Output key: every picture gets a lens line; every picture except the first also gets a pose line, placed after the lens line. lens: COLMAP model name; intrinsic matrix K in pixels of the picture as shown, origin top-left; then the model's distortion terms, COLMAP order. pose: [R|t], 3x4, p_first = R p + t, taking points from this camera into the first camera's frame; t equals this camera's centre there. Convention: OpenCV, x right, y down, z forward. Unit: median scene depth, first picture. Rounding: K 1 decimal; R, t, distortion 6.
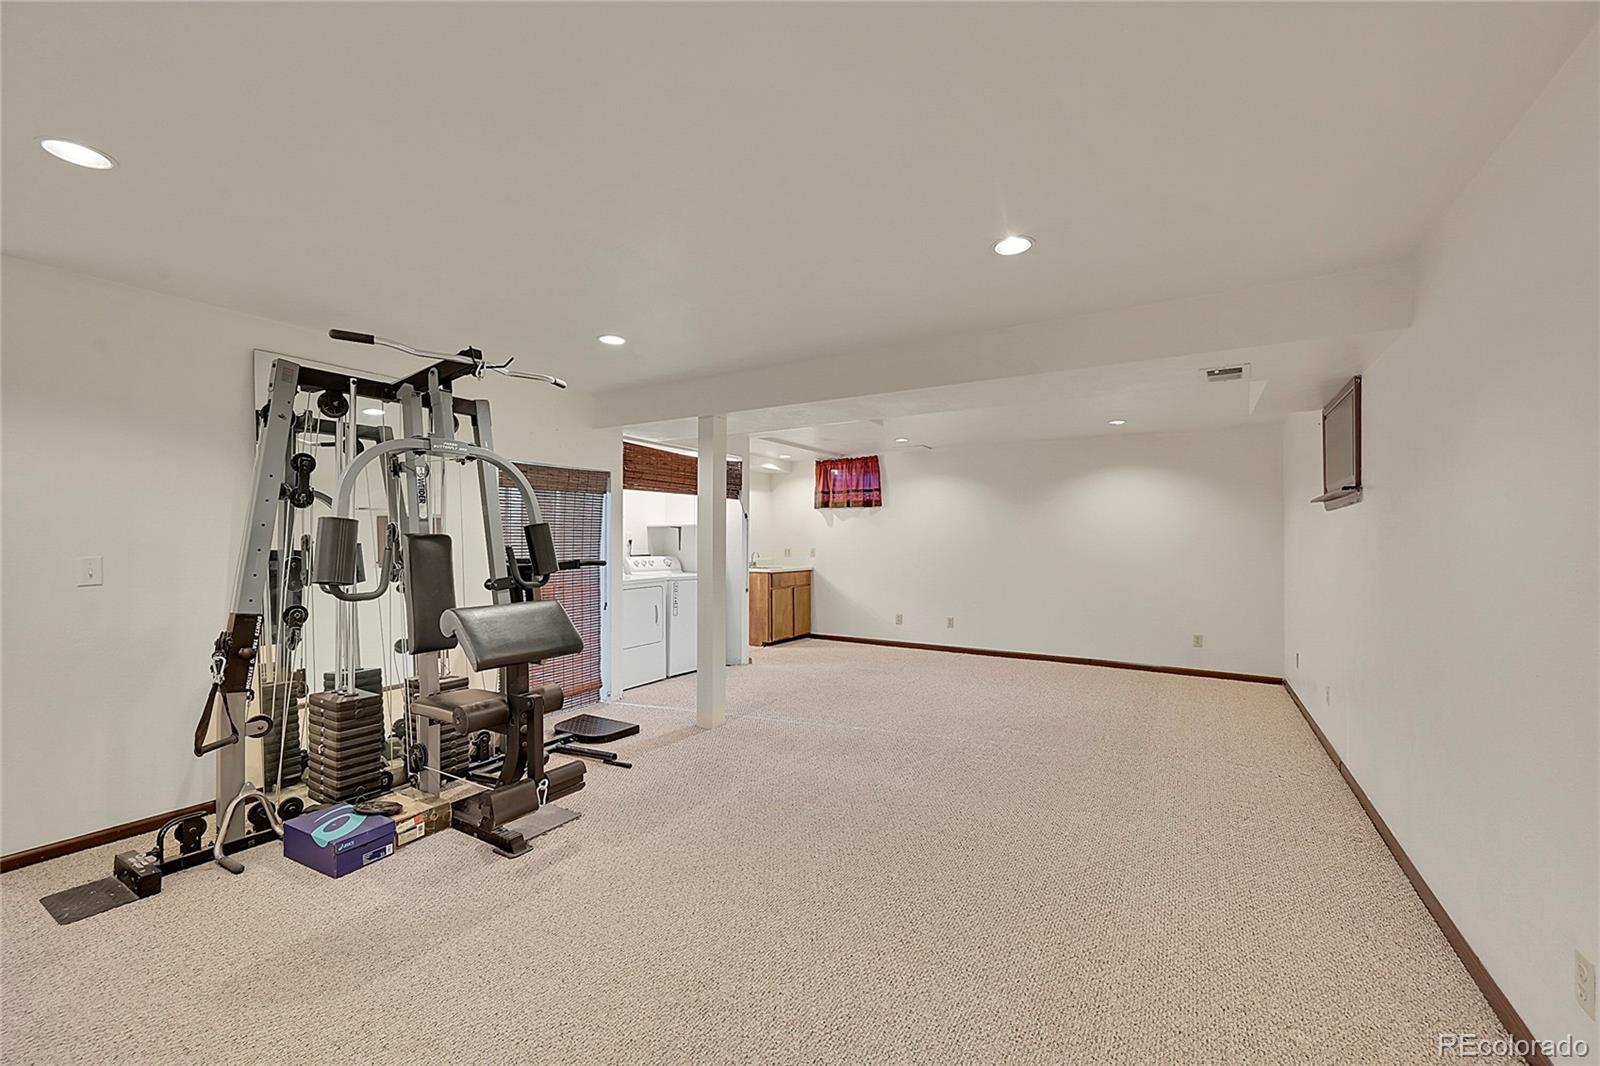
lens RADIAL K [[637.1, 0, 803.3], [0, 637.1, 539.8], [0, 0, 1]] dist [-0.001651, 0.000021]
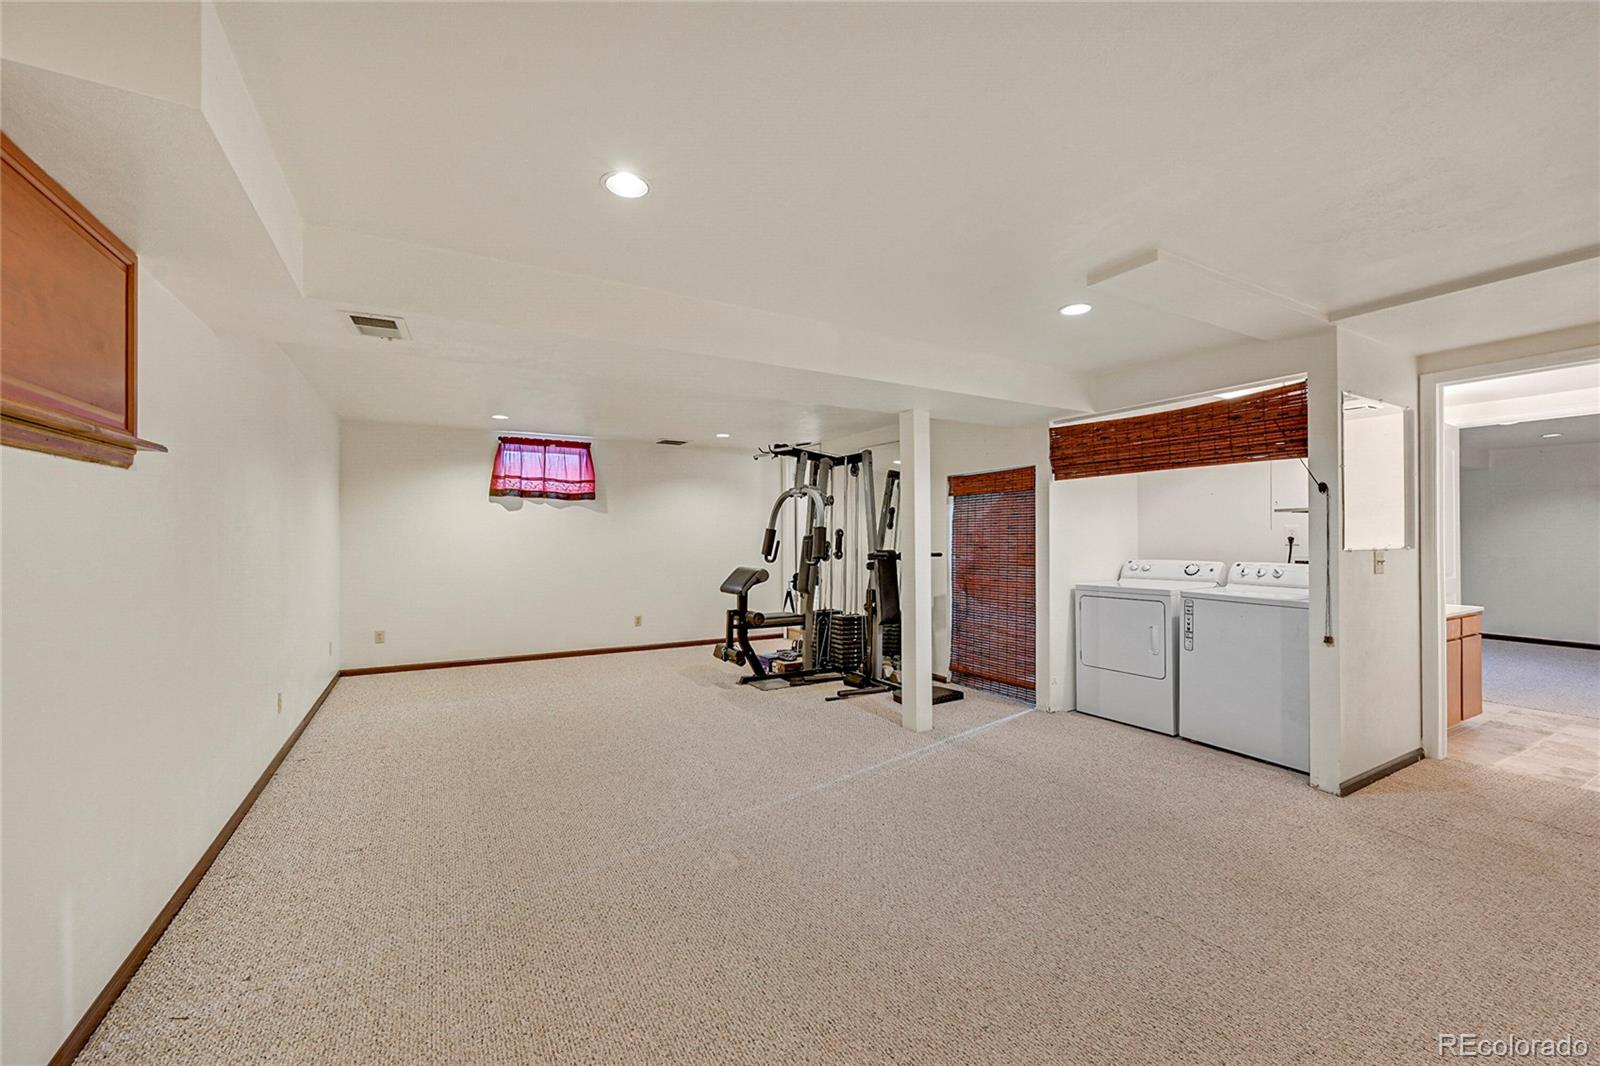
lens RADIAL K [[637.1, 0, 804.7], [0, 637.1, 535.3], [0, 0, 1]] dist [-0.001651, 0.000021]
pose [[-0.484620, -0.004087, -0.874715, 0.636353], [-0.001278, 0.999991, -0.003964, 0.001657], [0.874724, -0.000803, -0.484621, 1.065648]]
